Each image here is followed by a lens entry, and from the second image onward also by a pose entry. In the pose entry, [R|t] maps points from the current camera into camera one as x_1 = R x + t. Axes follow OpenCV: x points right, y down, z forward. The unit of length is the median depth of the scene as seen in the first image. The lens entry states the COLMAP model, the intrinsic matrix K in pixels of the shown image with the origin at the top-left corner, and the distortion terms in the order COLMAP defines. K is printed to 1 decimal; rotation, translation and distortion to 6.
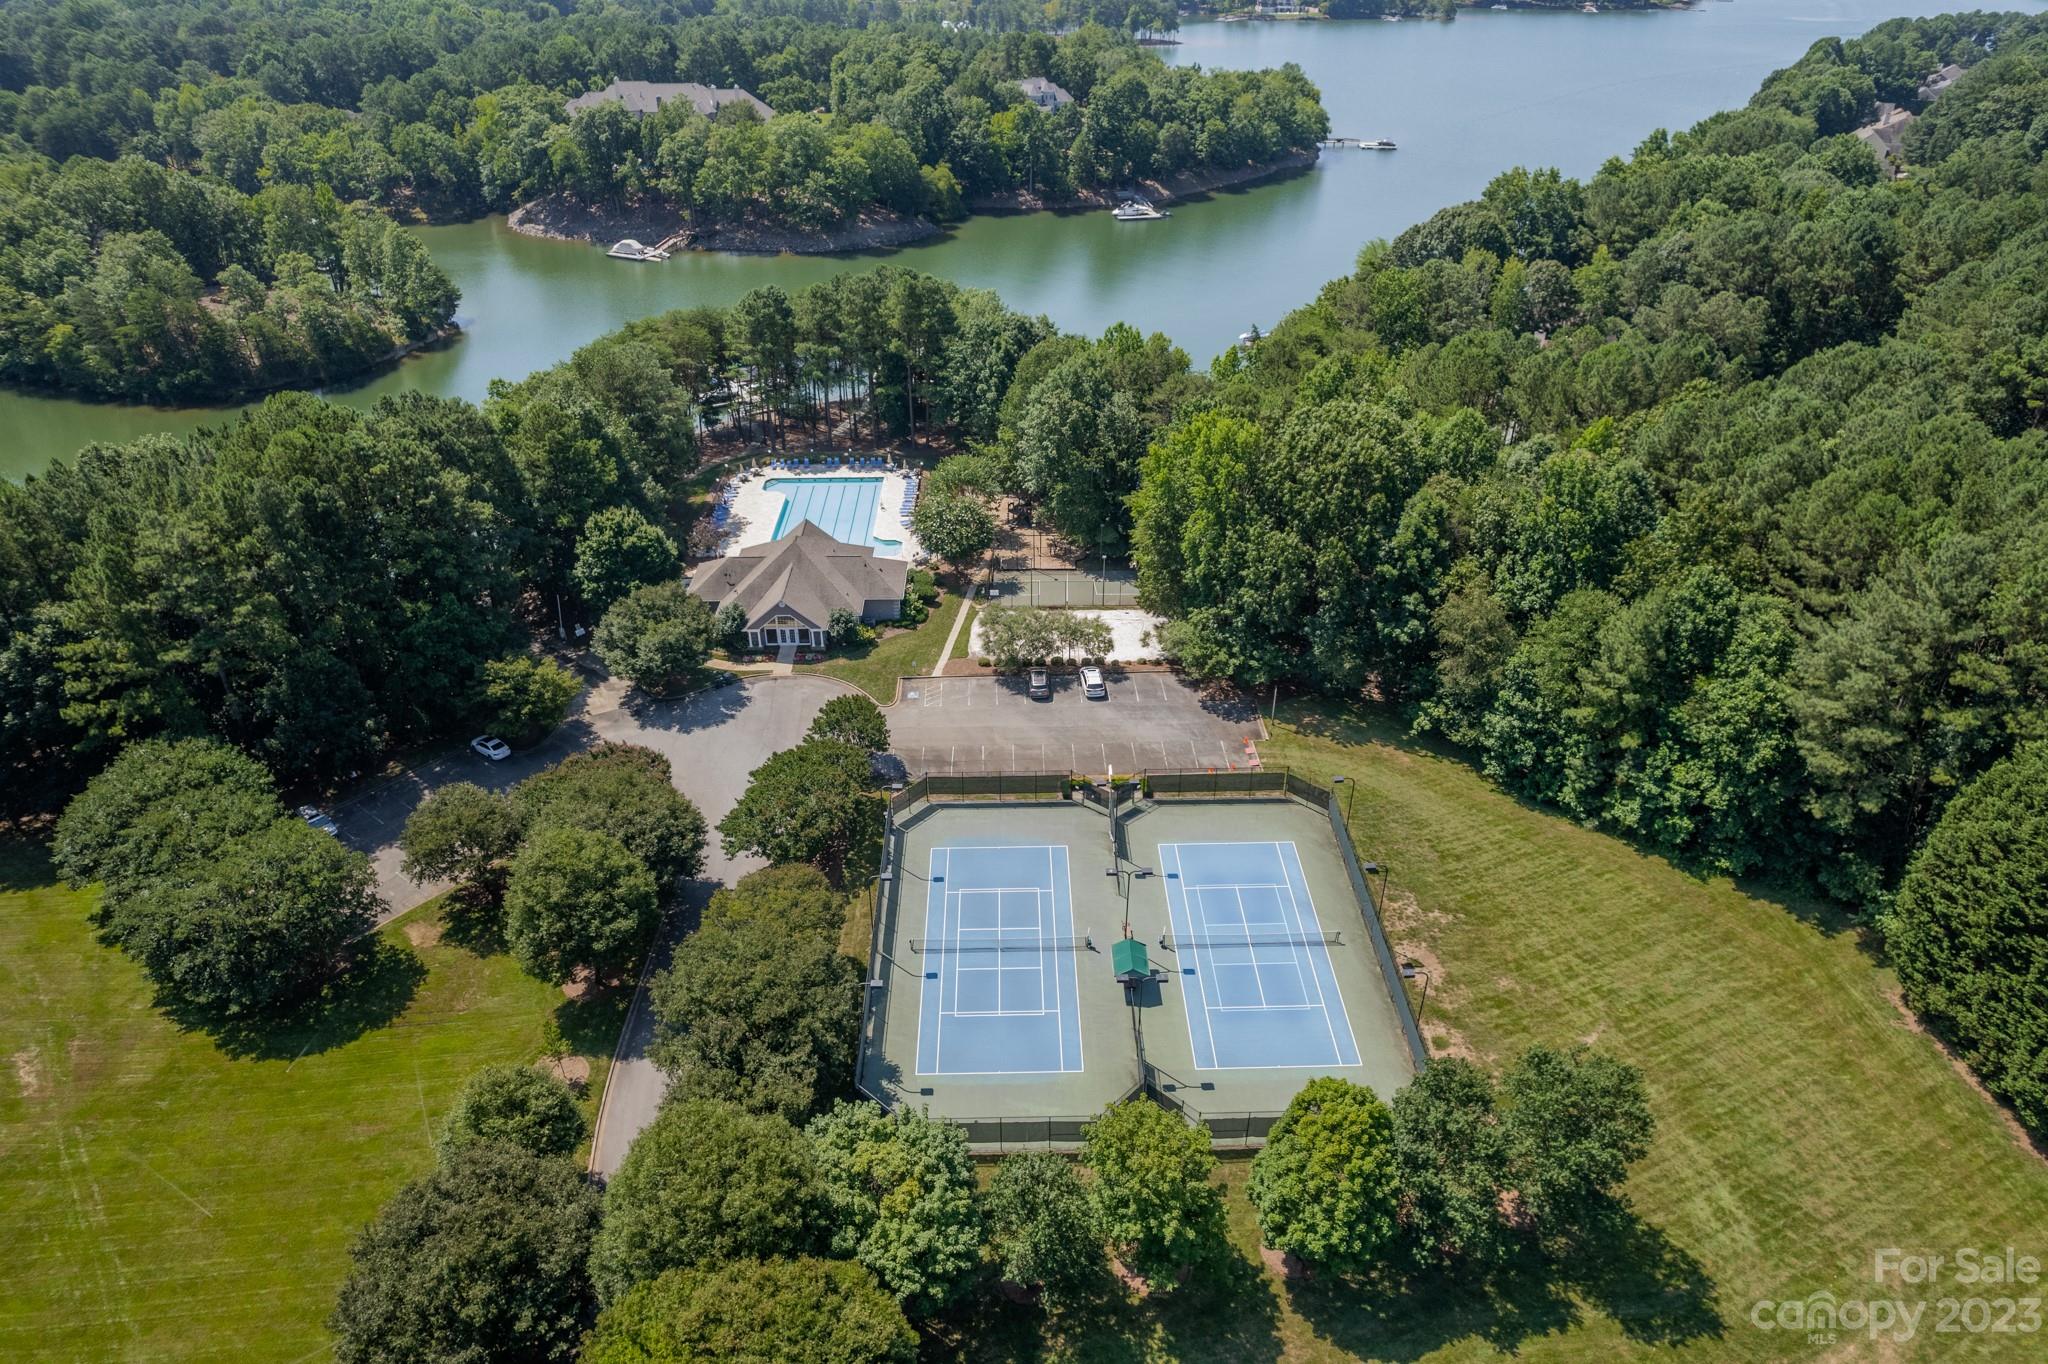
lens RADIAL K [[1350.8, 0, 1024.0], [0, 1350.8, 682.0], [0, 0, 1]] dist [-0.068425, 0.070438]
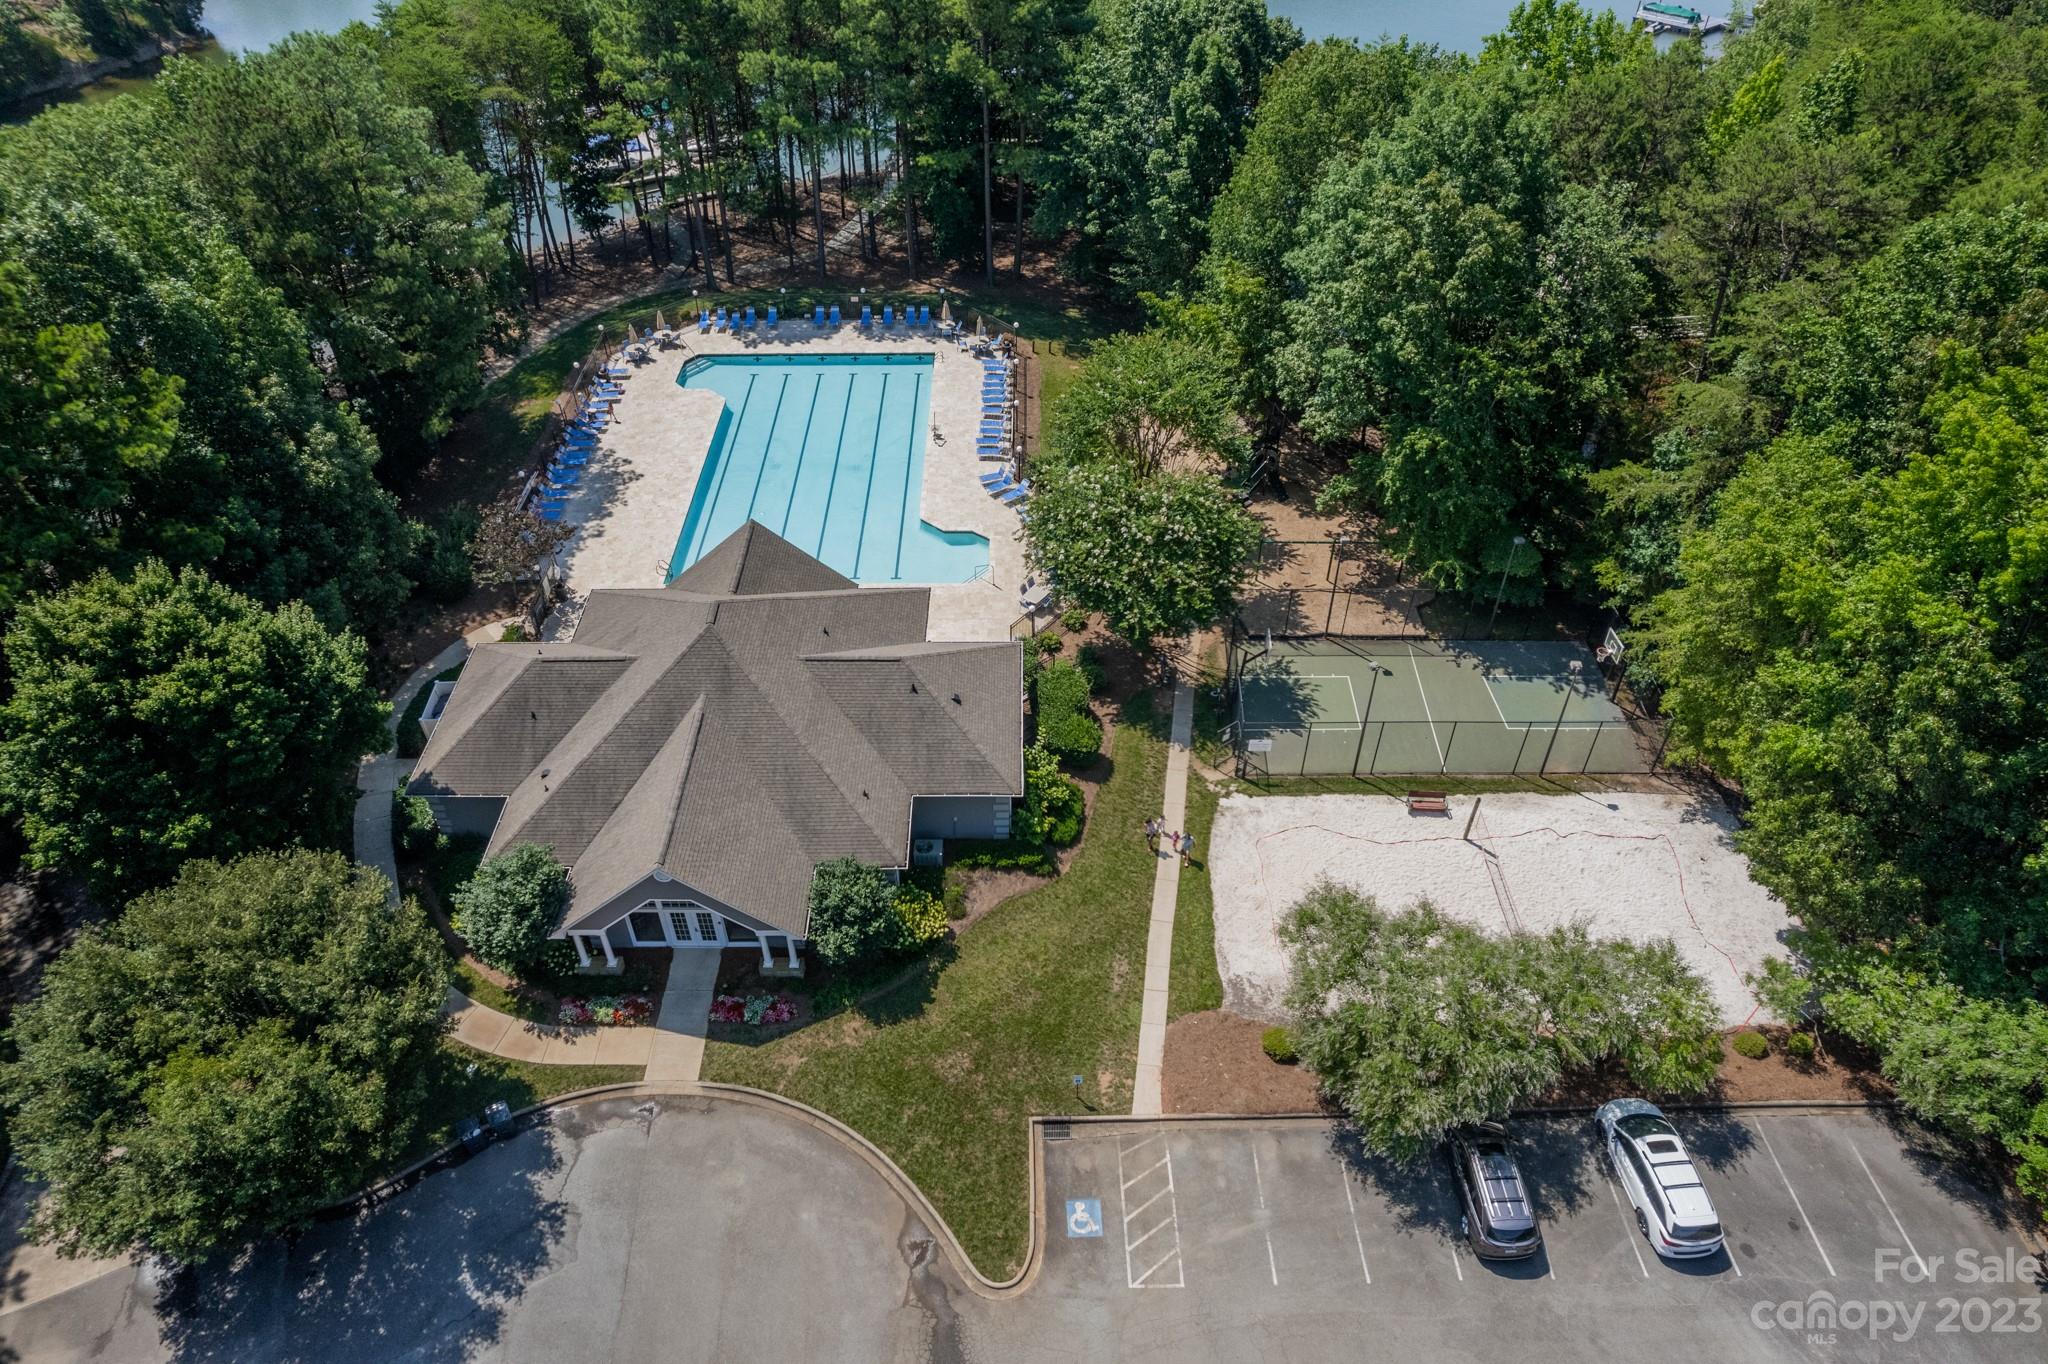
lens RADIAL K [[1350.8, 0, 1024.0], [0, 1350.8, 682.0], [0, 0, 1]] dist [-0.068425, 0.070438]
pose [[0.999934, 0.009116, -0.006970, -0.073834], [-0.007819, 0.985825, 0.167596, -0.127152], [0.008399, -0.167531, 0.985831, 0.558189]]
